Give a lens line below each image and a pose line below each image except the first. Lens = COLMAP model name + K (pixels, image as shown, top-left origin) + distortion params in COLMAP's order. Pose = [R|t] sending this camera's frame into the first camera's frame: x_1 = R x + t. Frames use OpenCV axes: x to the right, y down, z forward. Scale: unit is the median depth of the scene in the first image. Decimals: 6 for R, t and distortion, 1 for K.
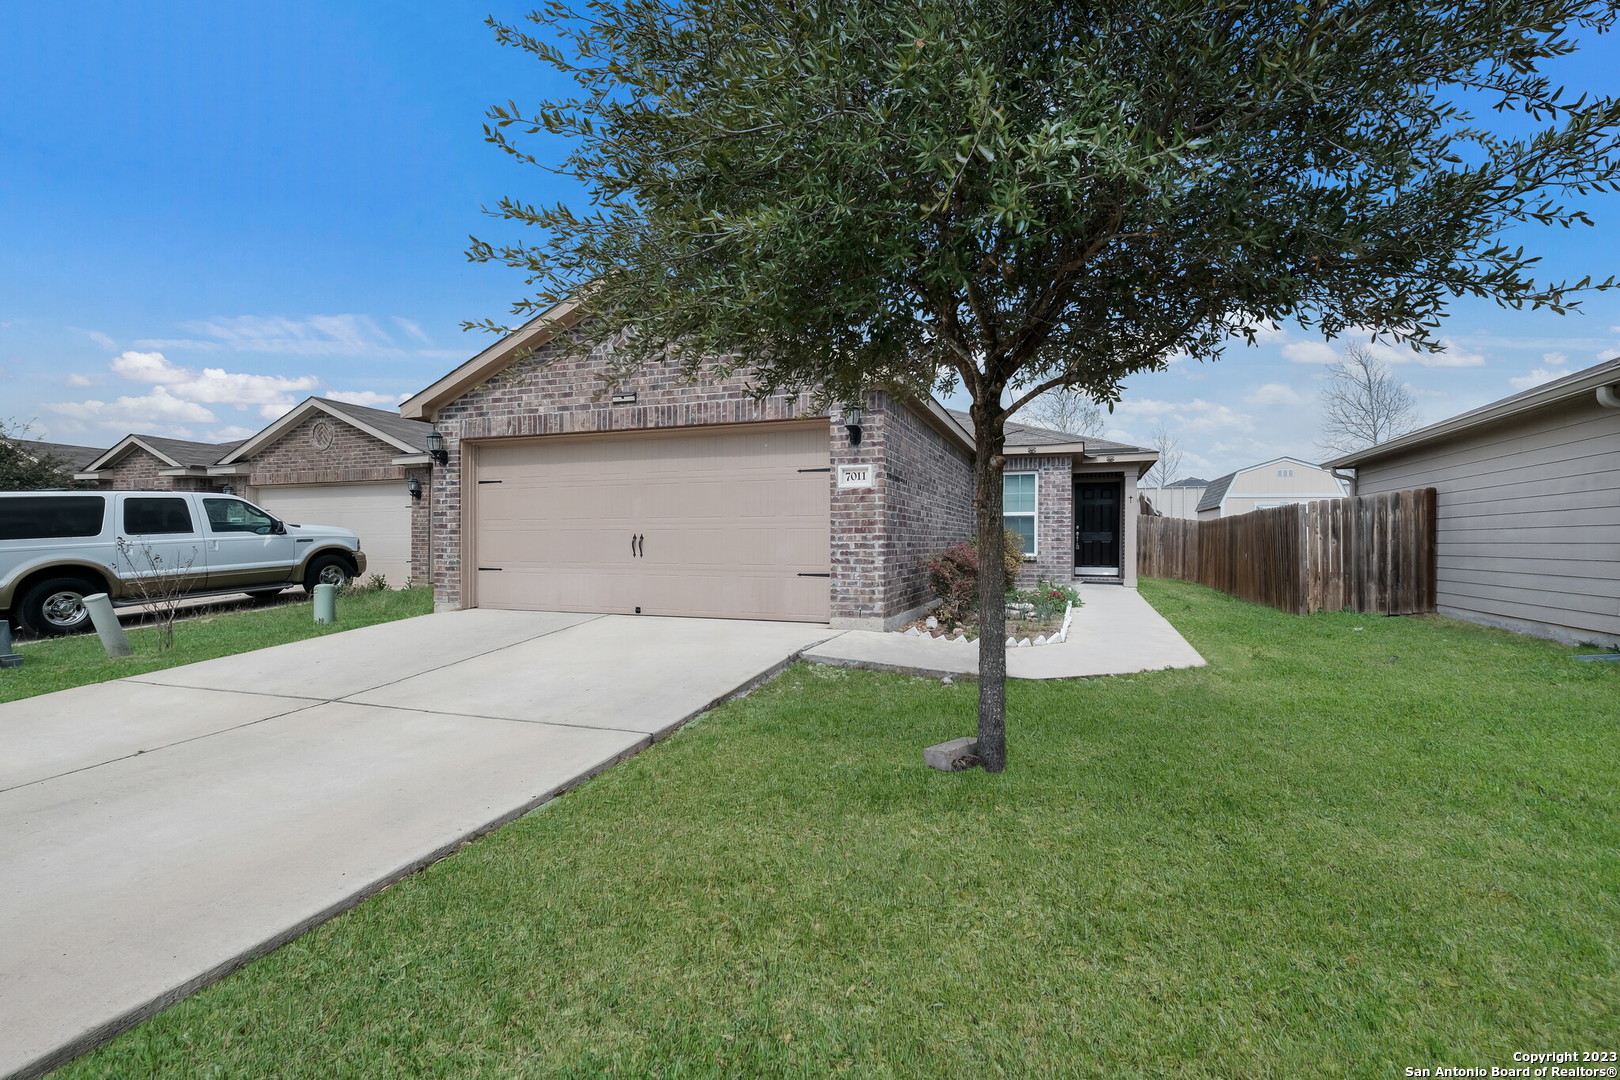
lens RADIAL K [[696.7, 0, 809.4], [0, 696.7, 534.8], [0, 0, 1]] dist [0.002041, 0.000294]
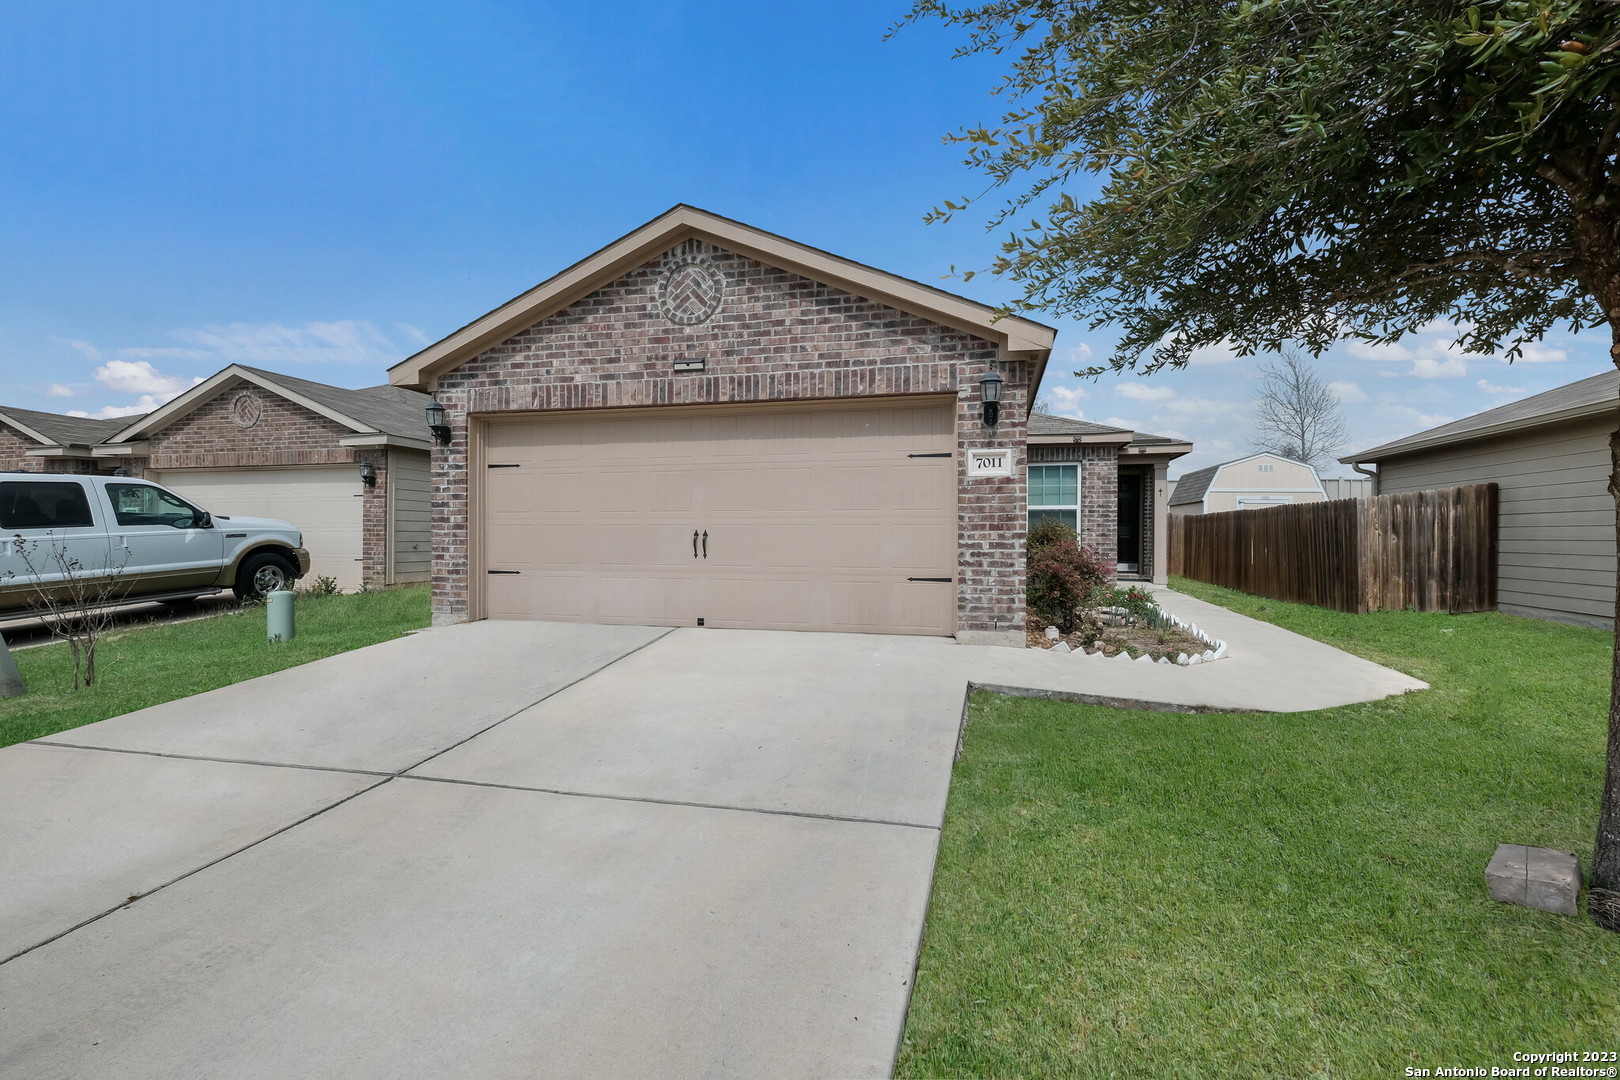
lens RADIAL K [[696.7, 0, 809.4], [0, 696.7, 534.8], [0, 0, 1]] dist [0.002041, 0.000294]
pose [[0.994363, 0.000608, 0.106027, -0.190147], [-0.001893, 0.999926, 0.012016, -0.005491], [-0.106012, -0.012149, 0.994291, 0.147206]]
